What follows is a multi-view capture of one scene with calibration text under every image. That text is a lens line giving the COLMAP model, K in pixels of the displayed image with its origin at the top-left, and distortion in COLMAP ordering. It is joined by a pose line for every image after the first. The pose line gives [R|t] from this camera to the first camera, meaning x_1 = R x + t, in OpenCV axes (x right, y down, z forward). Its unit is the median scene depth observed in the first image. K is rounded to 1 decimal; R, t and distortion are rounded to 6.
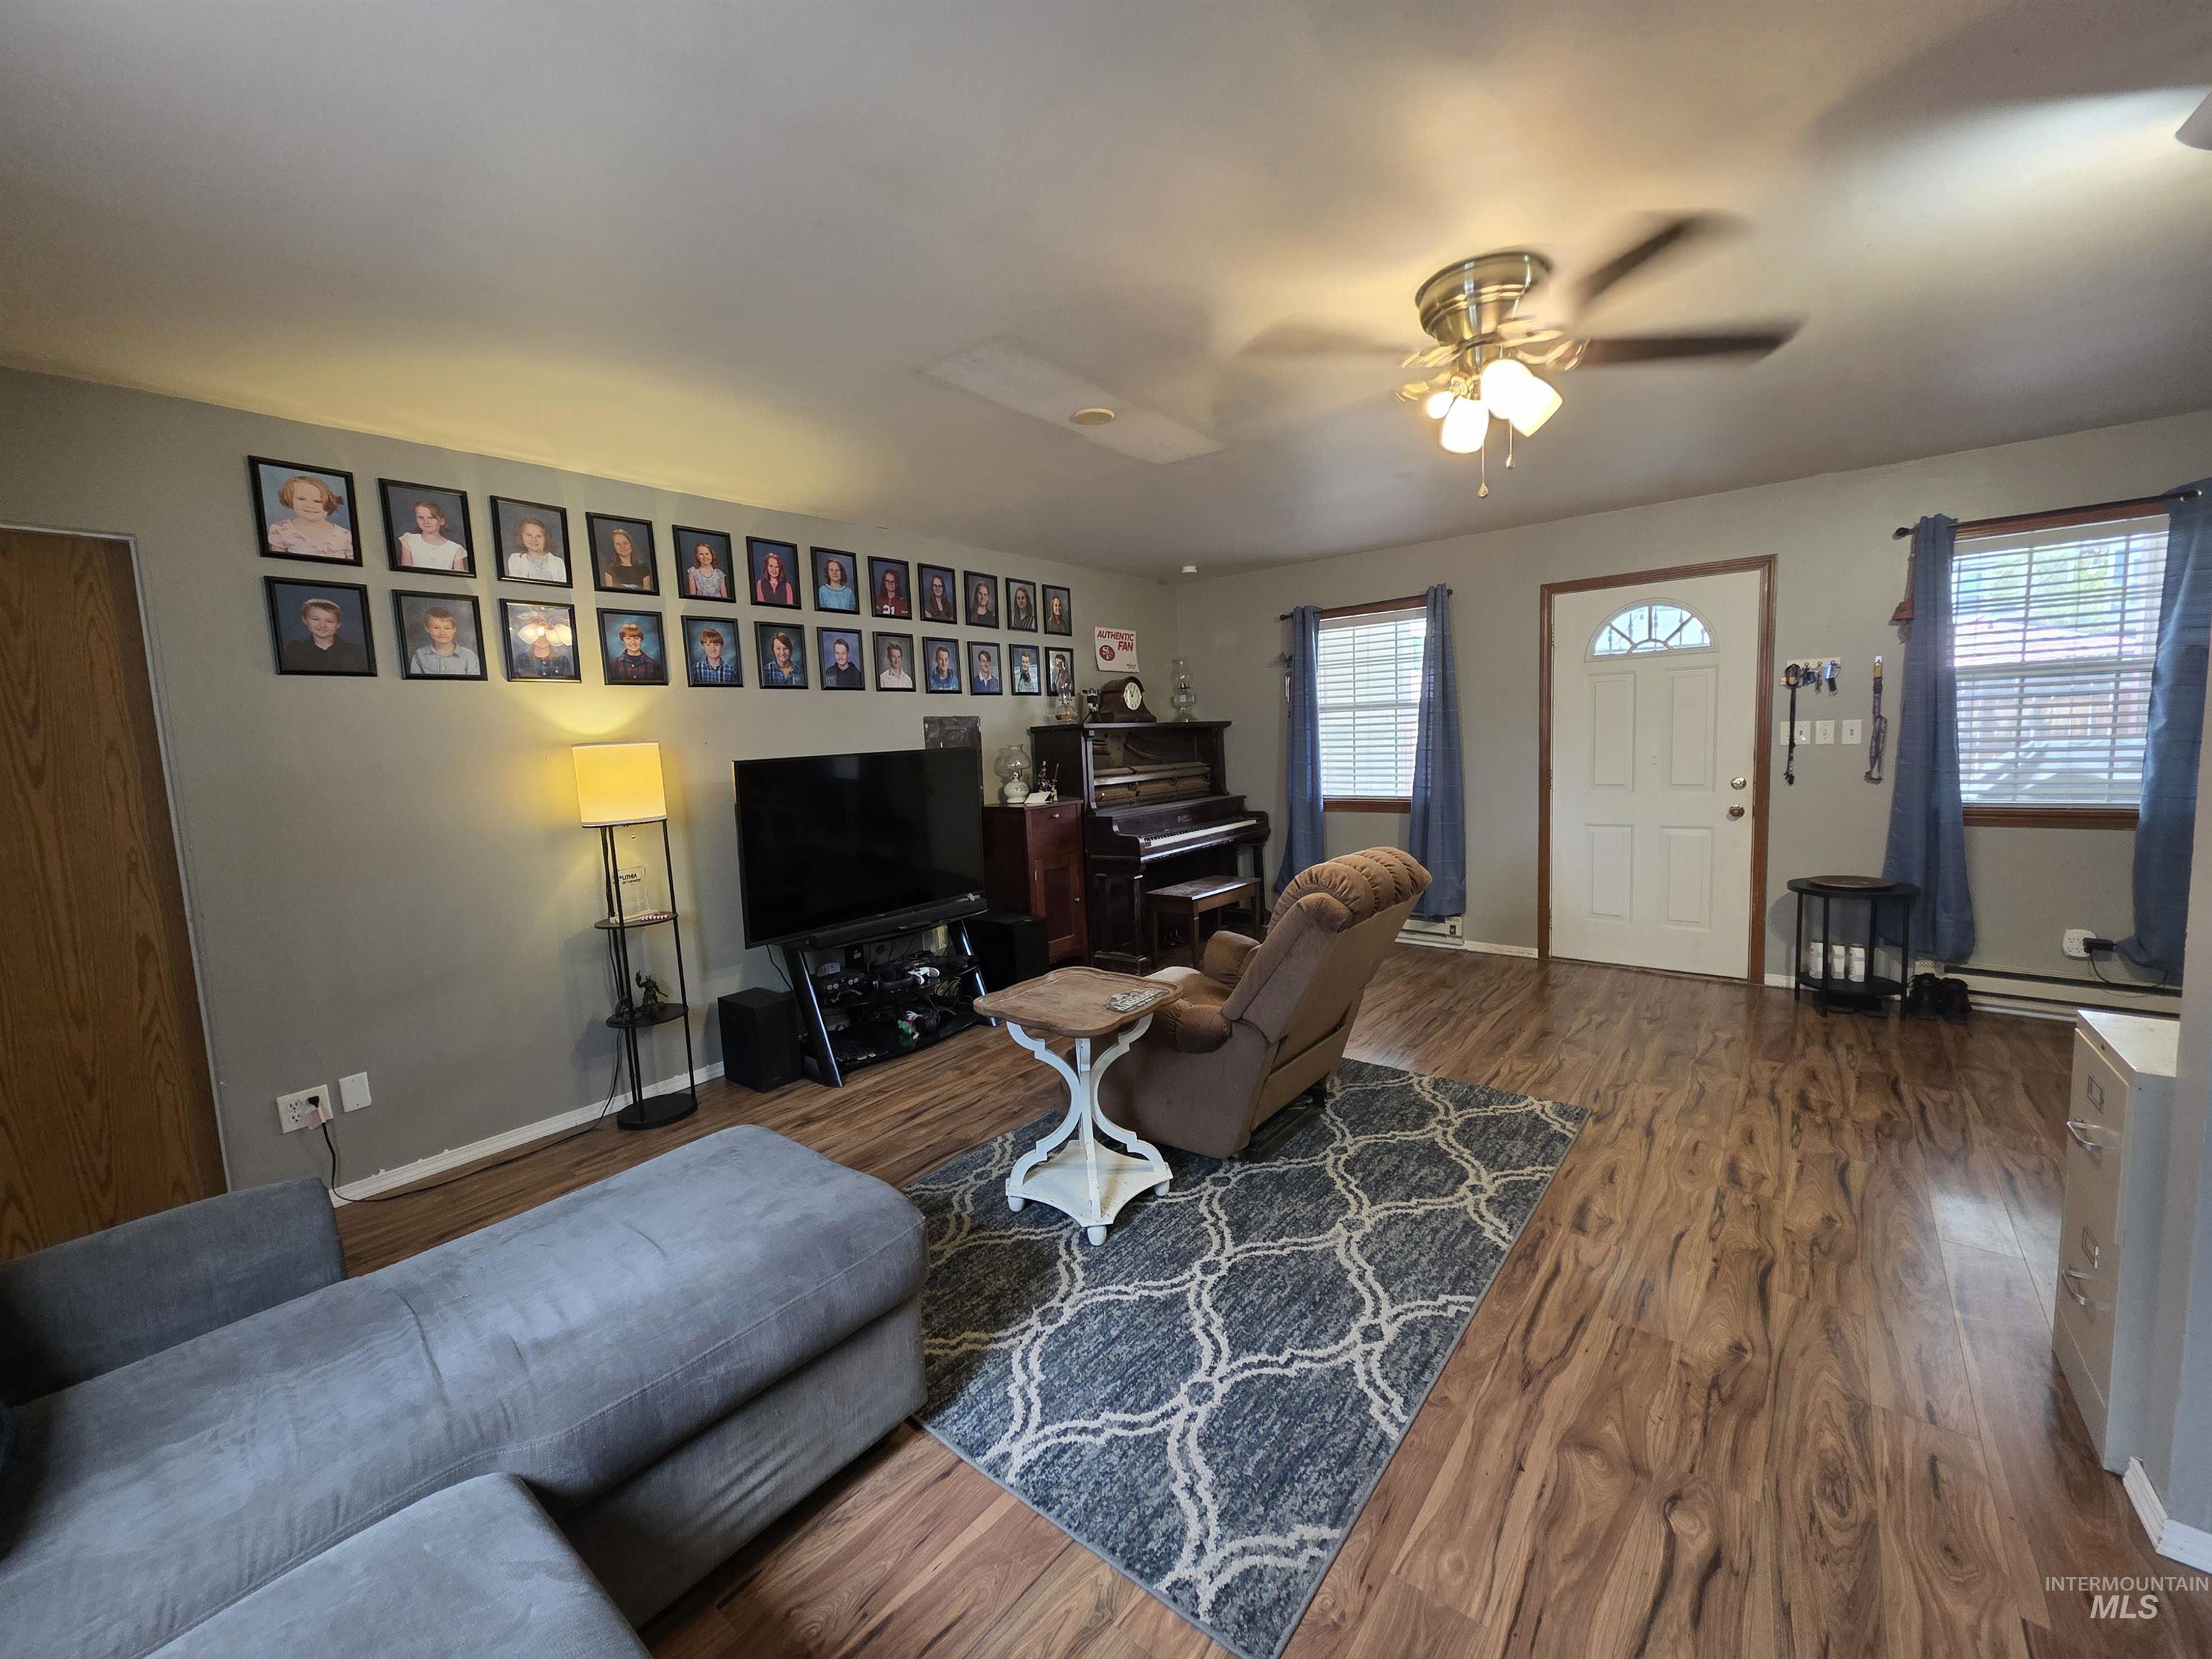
lens RADIAL K [[879.2, 0, 1093.0], [0, 879.2, 840.7], [0, 0, 1]] dist [0.003614, -0.001196]
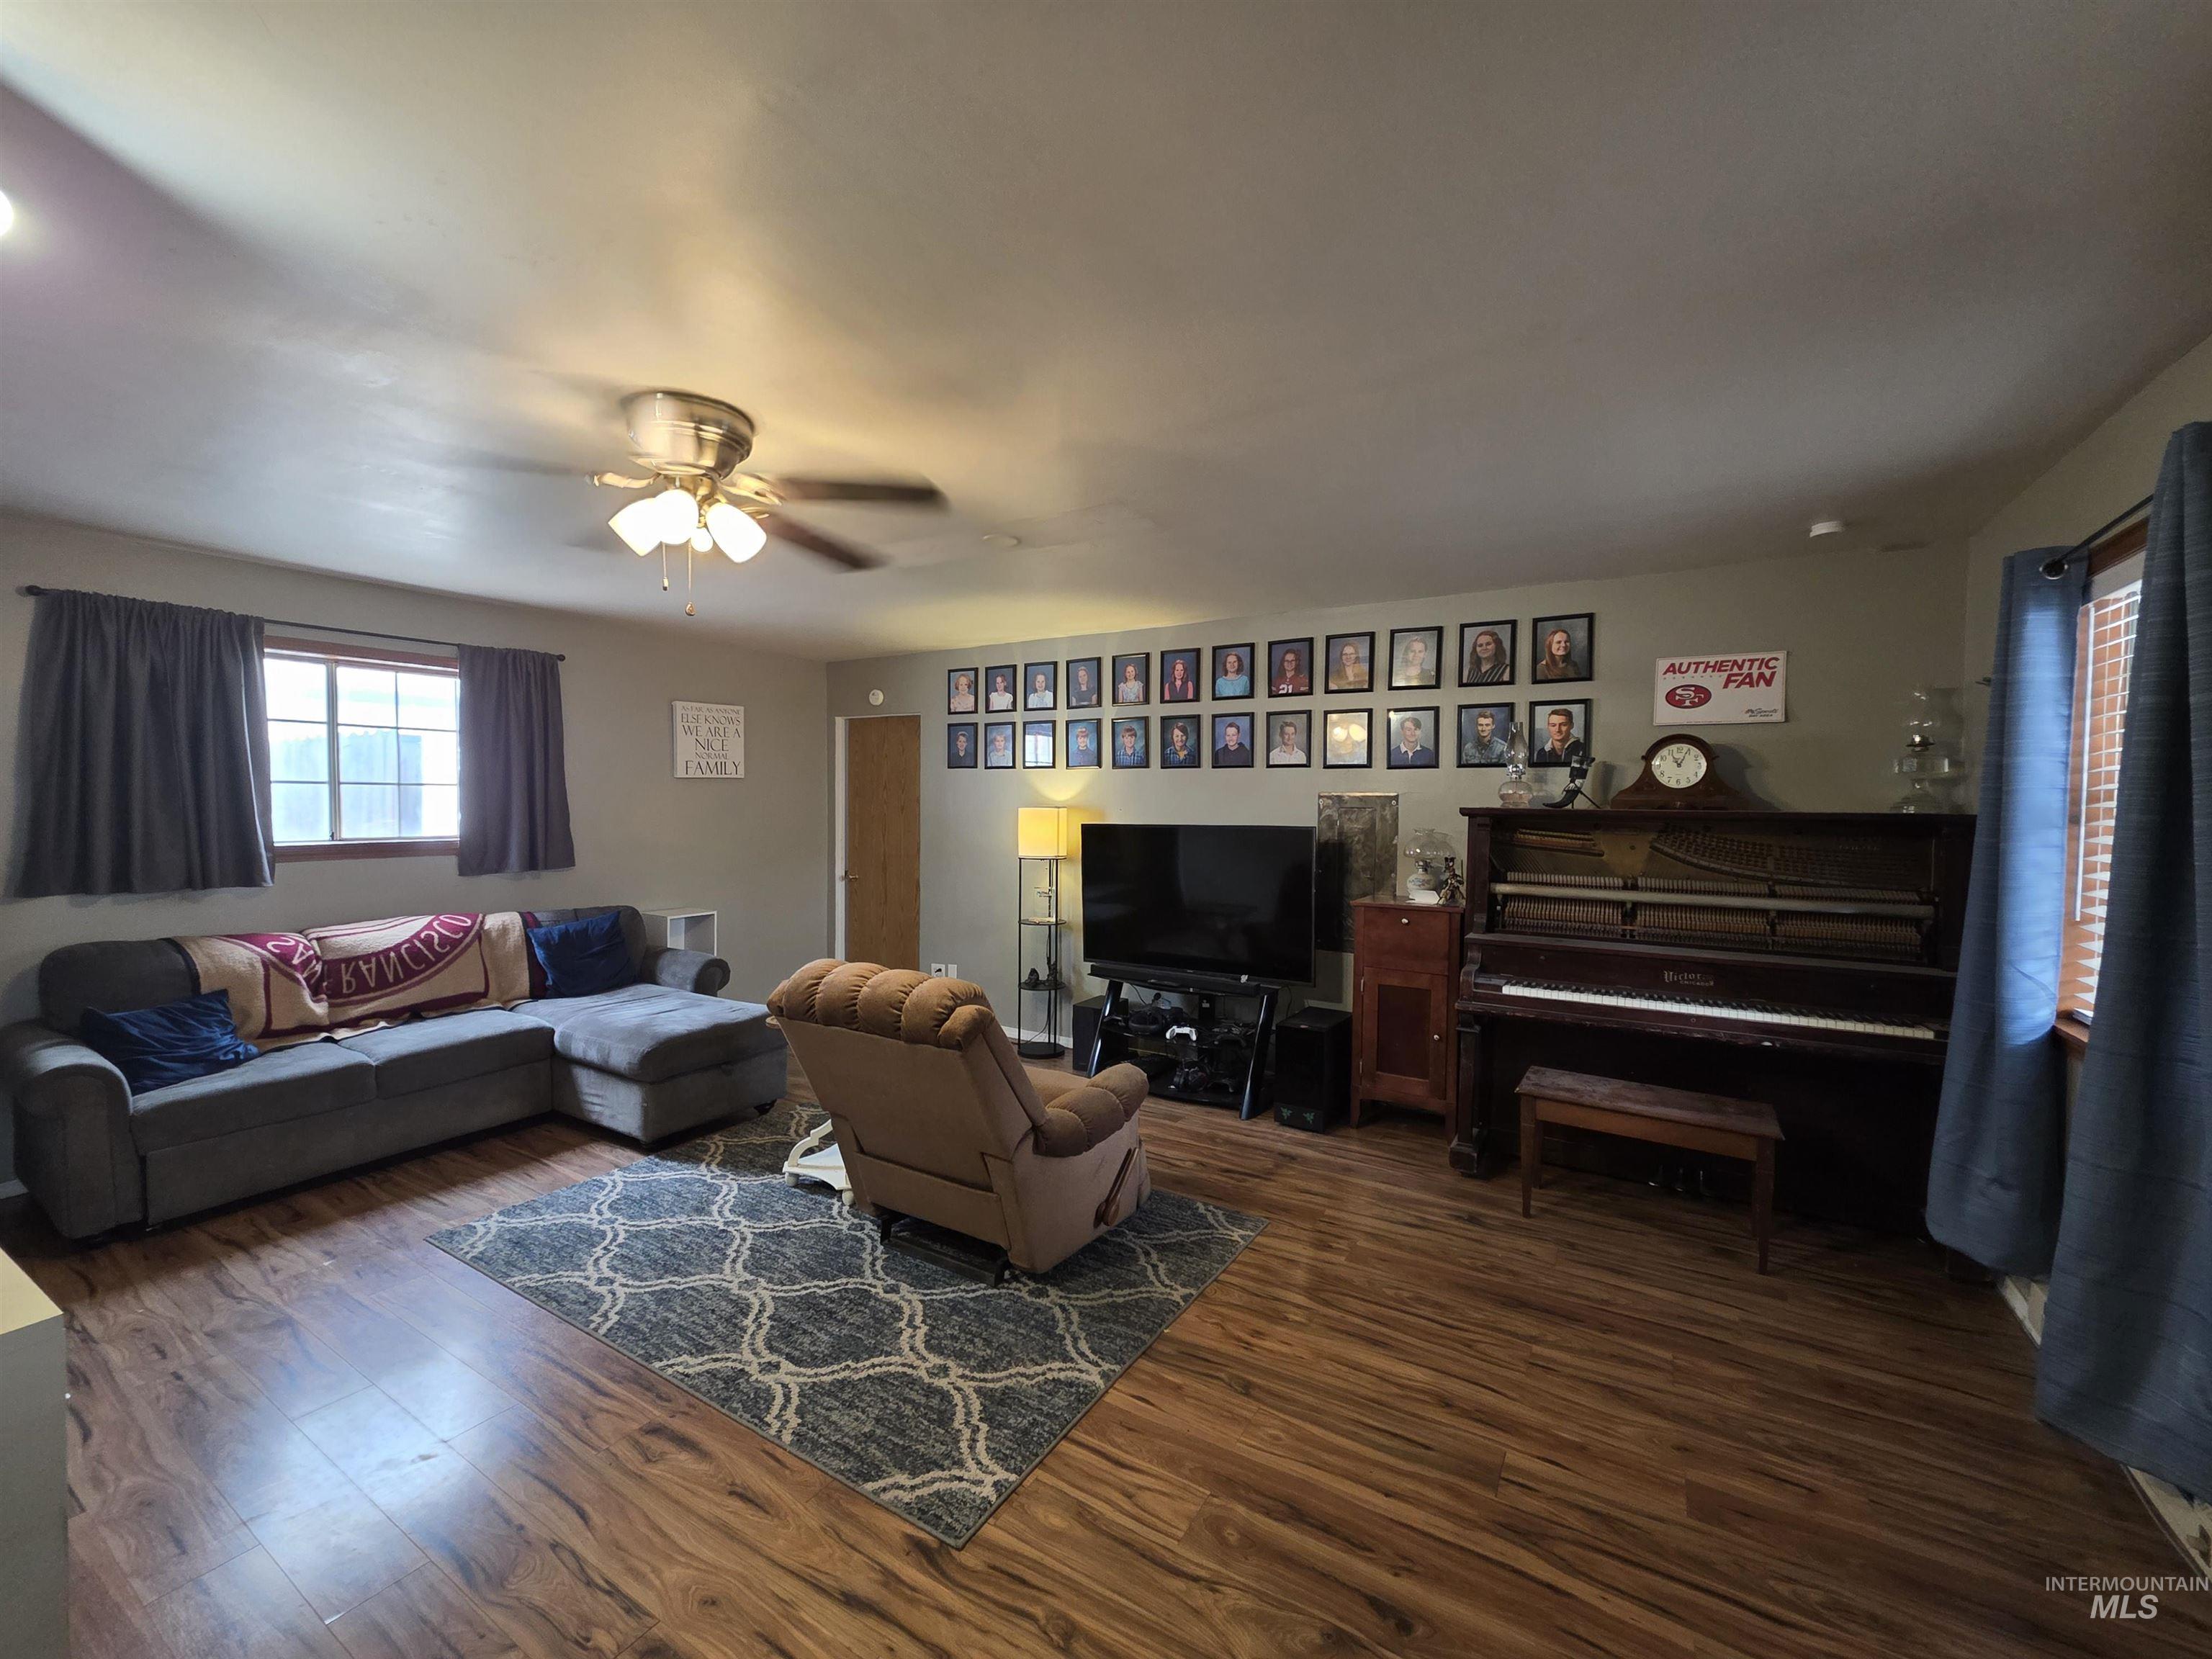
lens RADIAL K [[879.2, 0, 1118.6], [0, 879.2, 839.7], [0, 0, 1]] dist [0.003614, -0.001196]
pose [[0.141664, 0.084040, -0.986341, 1.054251], [-0.132083, 0.989085, 0.065304, -0.178951], [0.981063, 0.121027, 0.151218, 0.930000]]
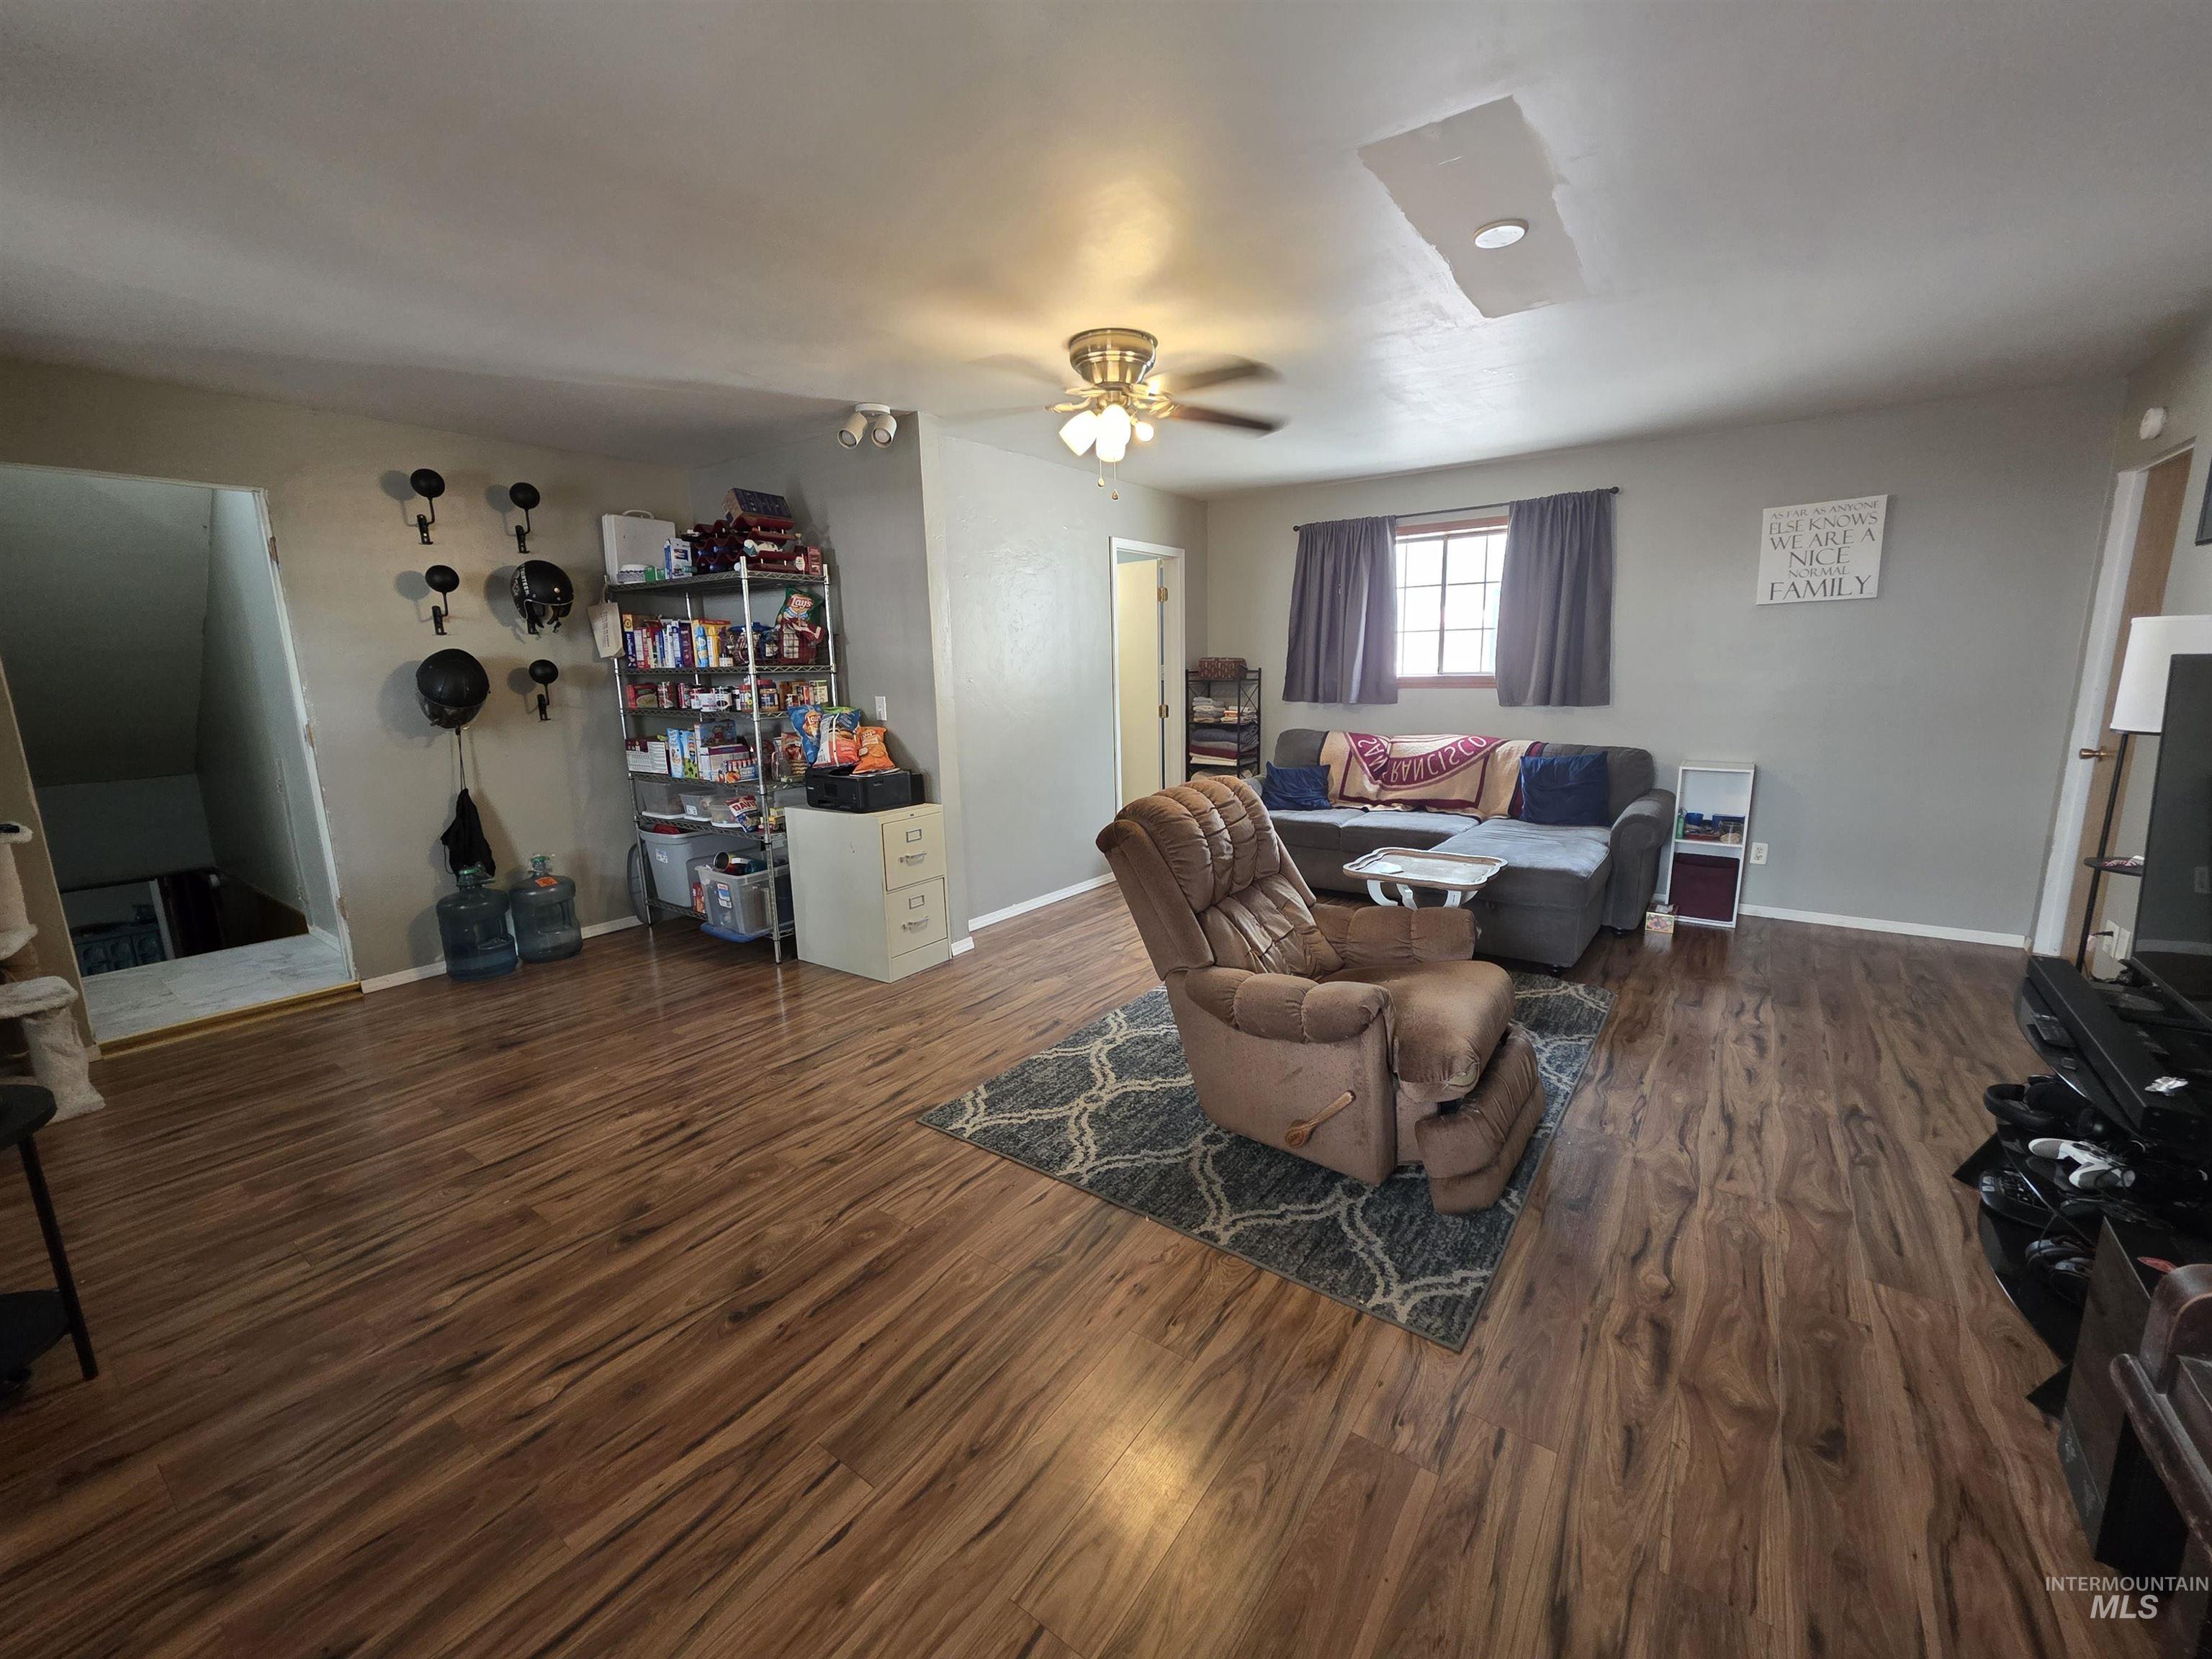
lens RADIAL K [[879.2, 0, 1114.7], [0, 879.2, 827.6], [0, 0, 1]] dist [0.003614, -0.001196]
pose [[-0.995648, 0.072089, -0.059059, 0.389676], [0.050858, 0.951355, 0.303870, -0.214815], [0.078092, 0.299544, -0.950881, 1.695170]]
